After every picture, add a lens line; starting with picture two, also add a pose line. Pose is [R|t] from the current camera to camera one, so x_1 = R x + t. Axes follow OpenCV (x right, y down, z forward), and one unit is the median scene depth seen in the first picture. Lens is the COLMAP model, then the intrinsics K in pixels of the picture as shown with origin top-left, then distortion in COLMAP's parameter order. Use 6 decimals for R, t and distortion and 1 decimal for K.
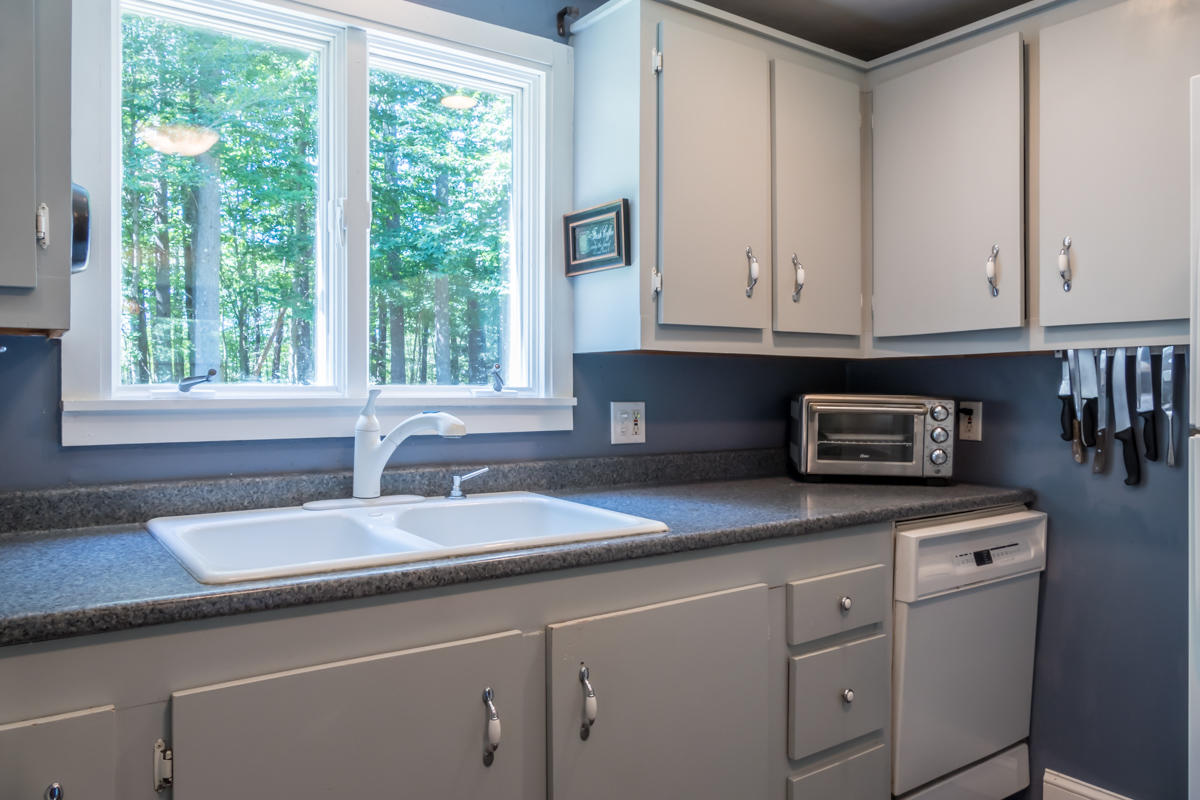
lens RADIAL K [[863.7, 0, 596.8], [0, 863.7, 398.0], [0, 0, 1]] dist [-0.006655, -0.003769]
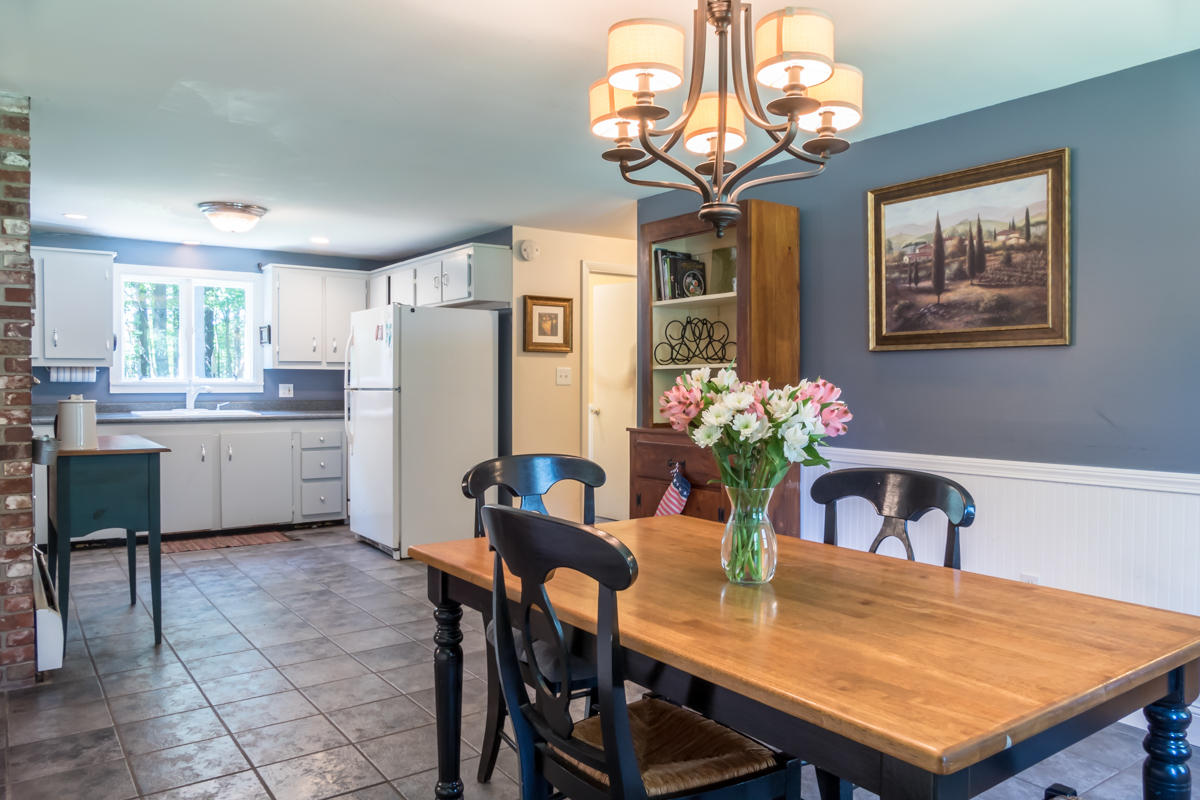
lens RADIAL K [[863.7, 0, 602.2], [0, 863.7, 390.5], [0, 0, 1]] dist [-0.006655, -0.003769]
pose [[0.999995, 0.003296, 0.000220, 1.325991], [-0.003297, 0.999986, 0.004069, 0.013159], [-0.000207, -0.004069, 0.999992, -2.386908]]
